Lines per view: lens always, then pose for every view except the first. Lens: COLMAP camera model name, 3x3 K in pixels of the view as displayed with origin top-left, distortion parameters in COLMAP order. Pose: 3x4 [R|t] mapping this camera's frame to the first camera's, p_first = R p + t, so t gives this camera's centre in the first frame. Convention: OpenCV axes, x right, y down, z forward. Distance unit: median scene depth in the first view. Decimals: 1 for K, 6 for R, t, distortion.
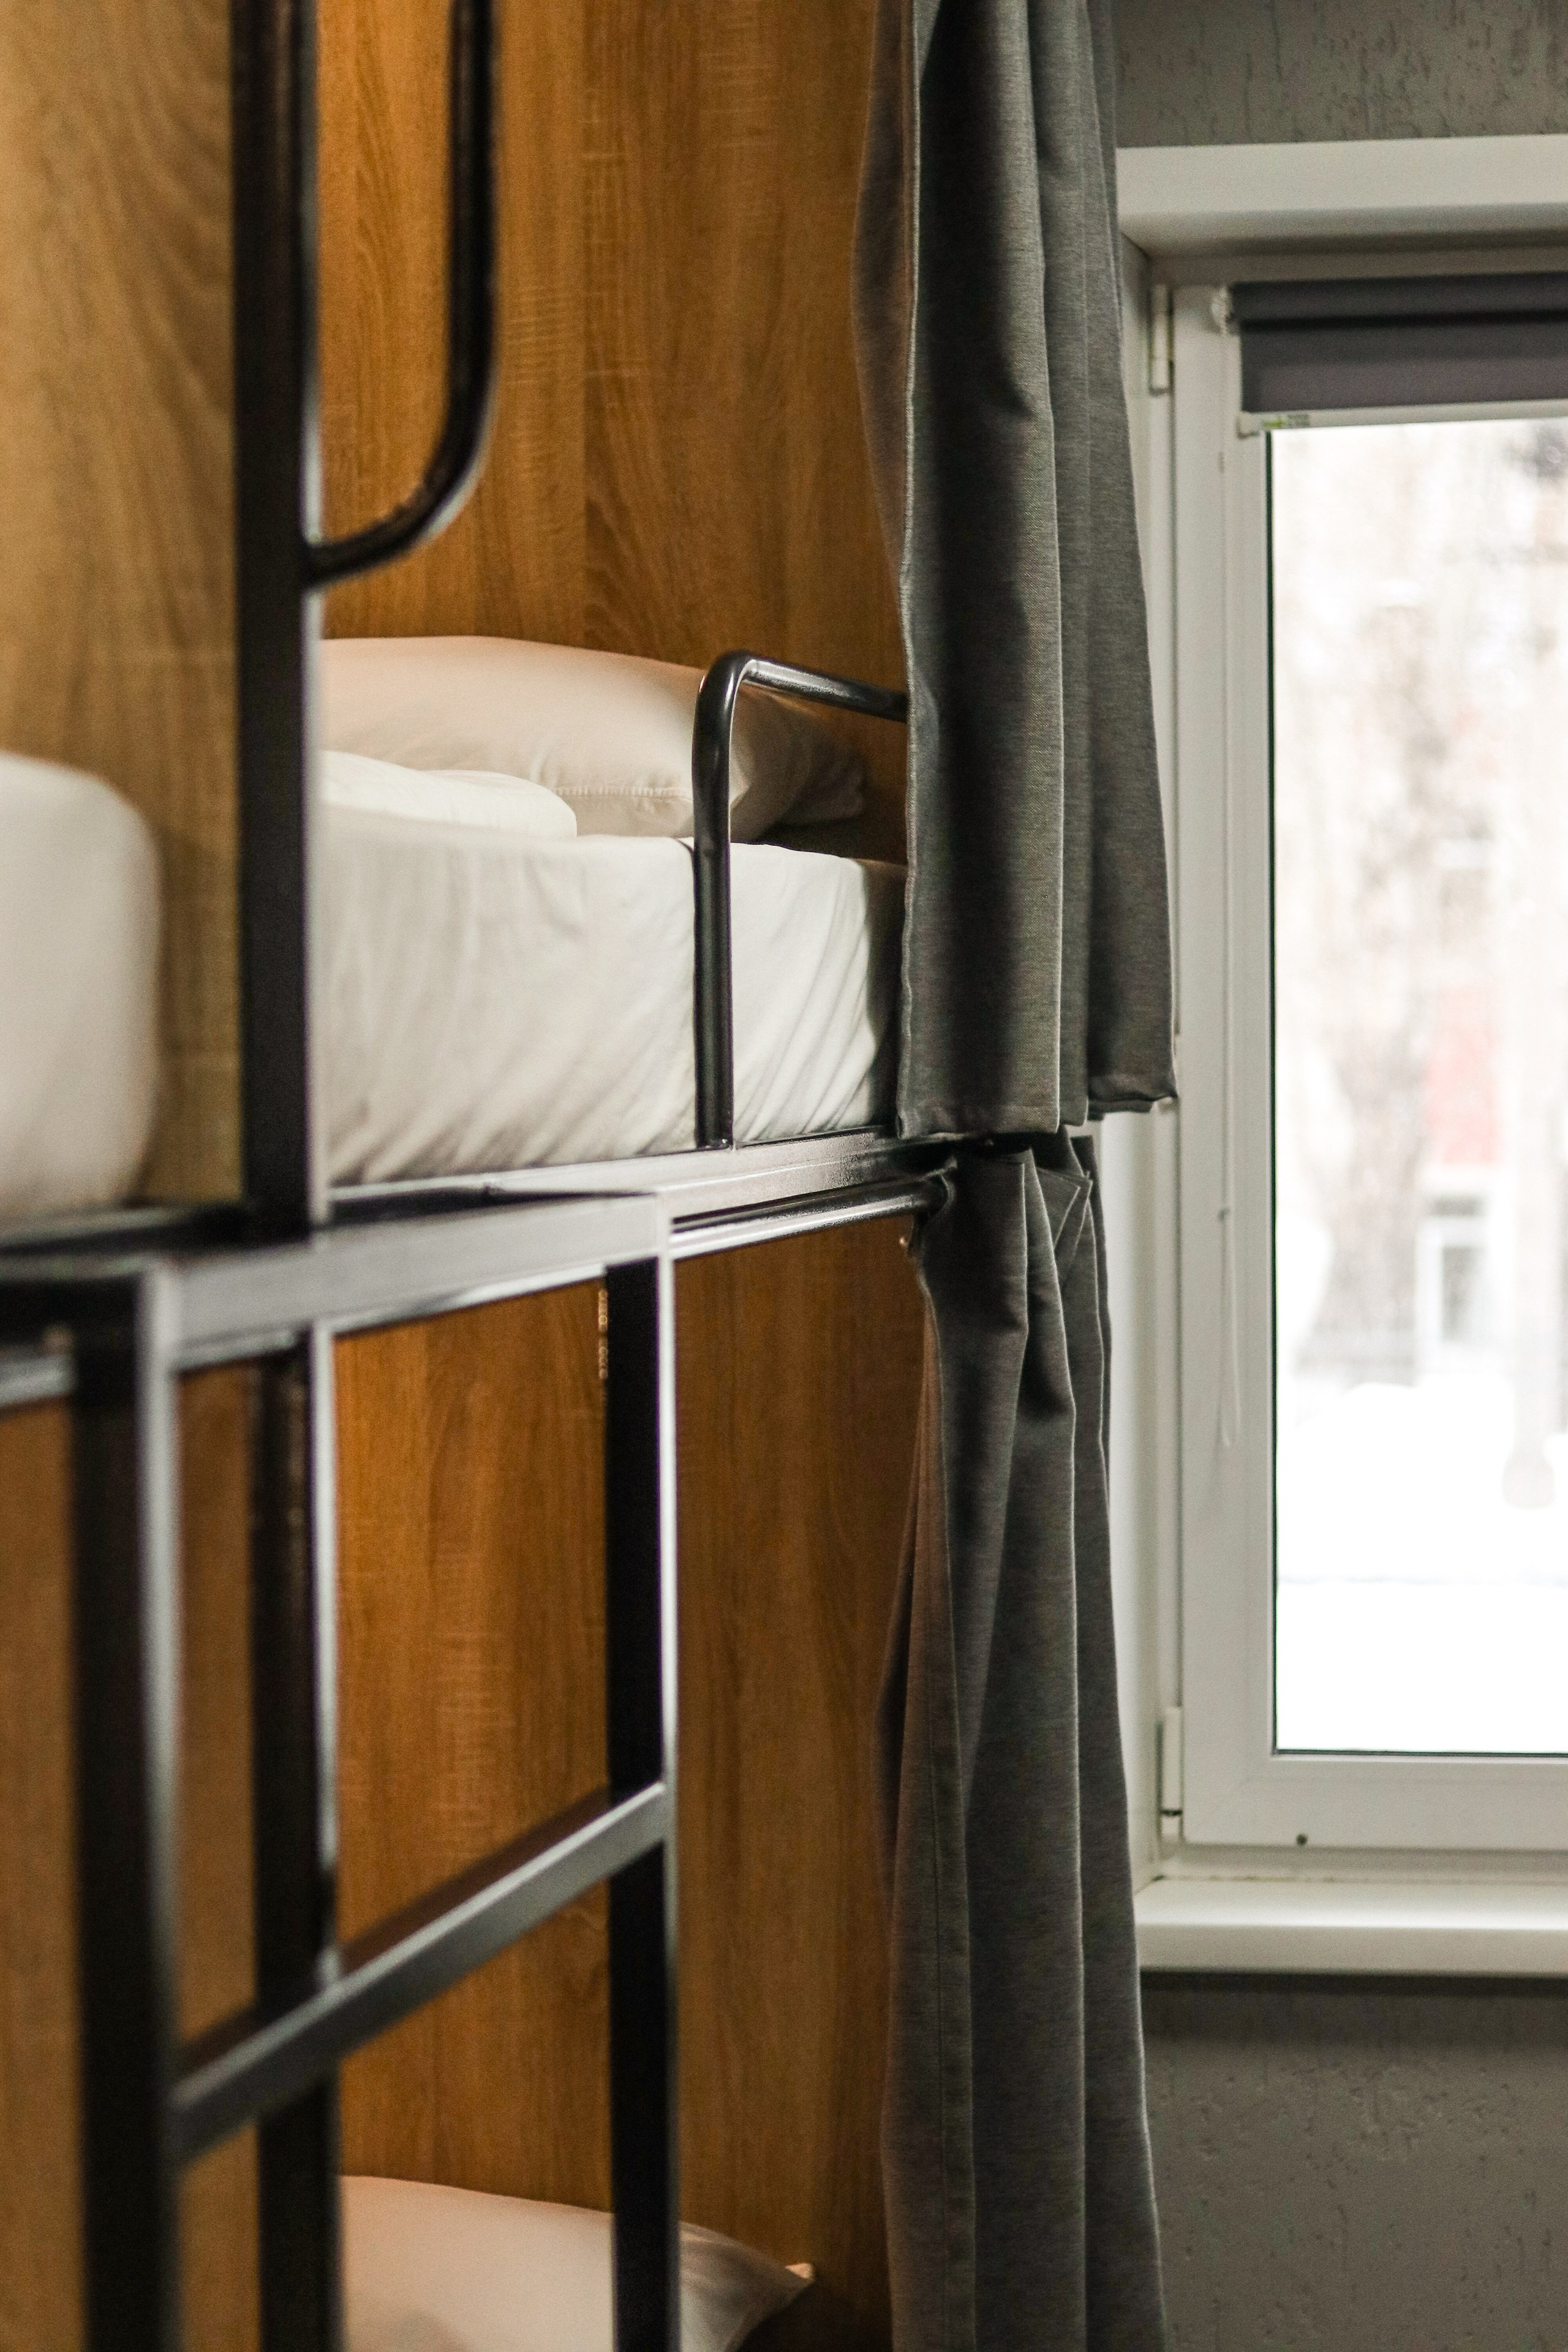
lens RADIAL K [[5454.7, 0, 797.6], [0, 5454.7, 1178.2], [0, 0, 1]] dist [-0.102607, 0.000000]
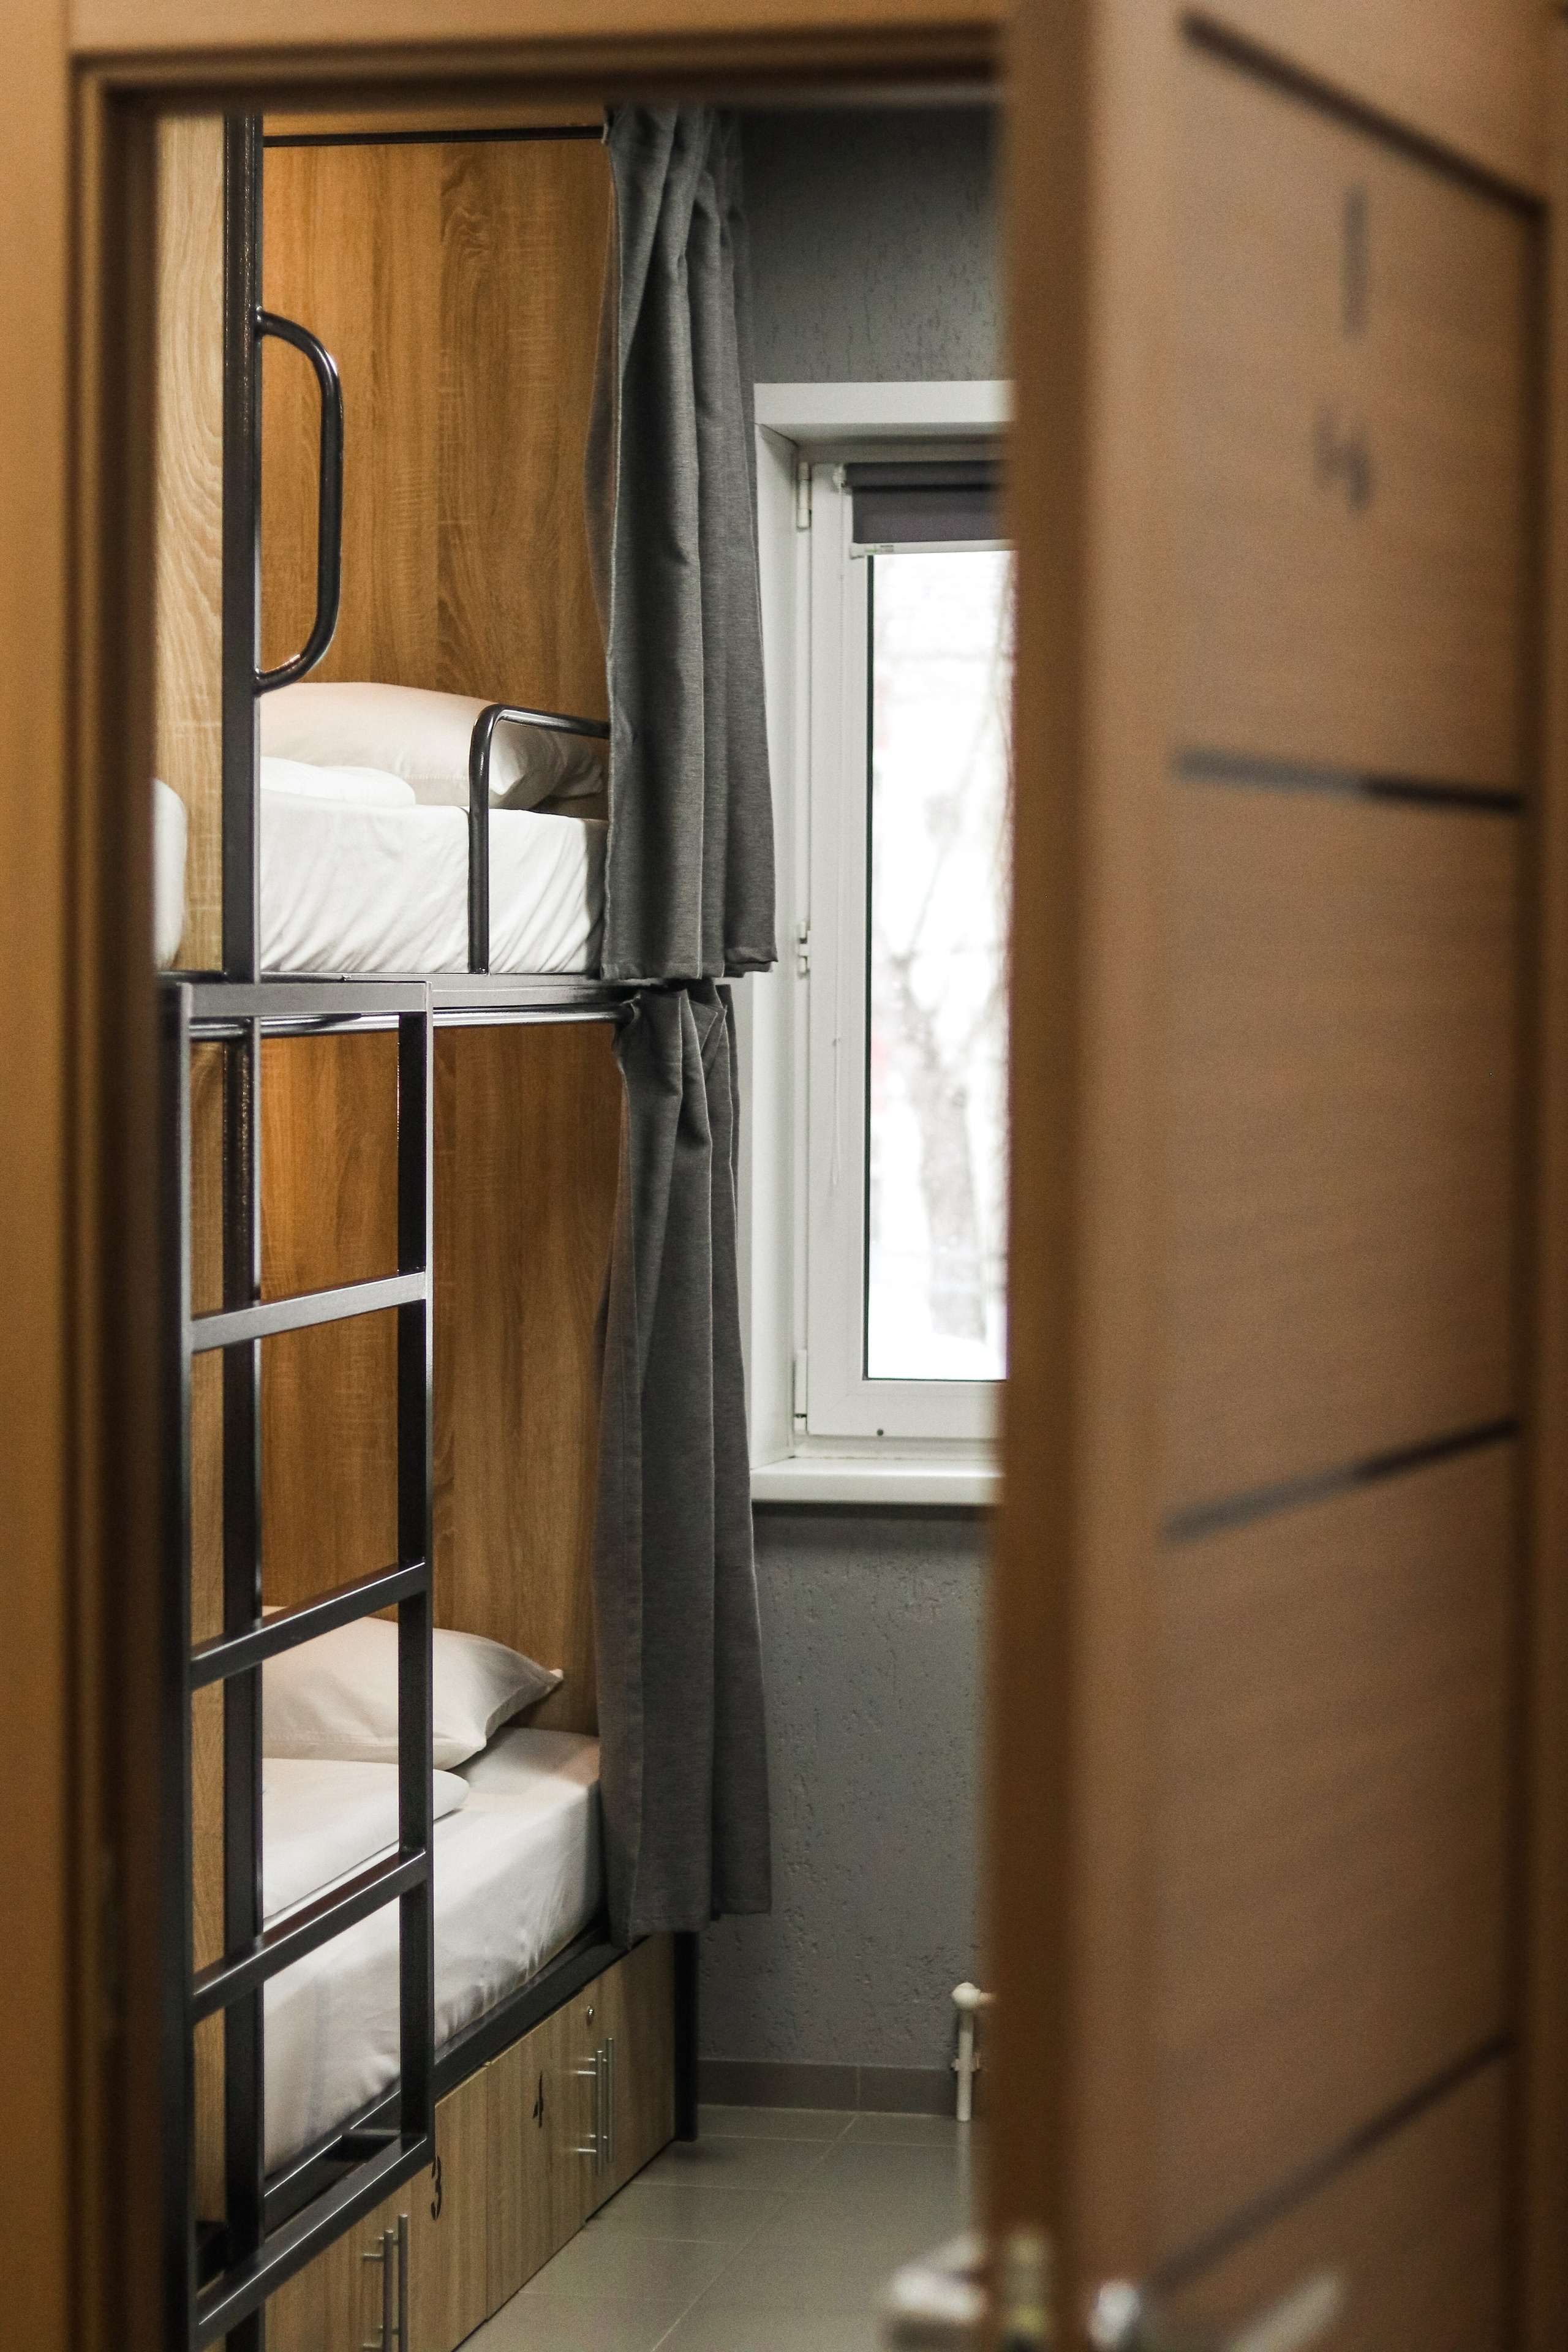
lens RADIAL K [[5454.7, 0, 771.7], [0, 5454.7, 1173.0], [0, 0, 1]] dist [-0.102607, 0.000000]
pose [[0.999921, 0.012106, -0.003301, 0.075367], [-0.012083, 0.999903, 0.006968, 0.039680], [0.003385, -0.006927, 0.999970, -0.704700]]
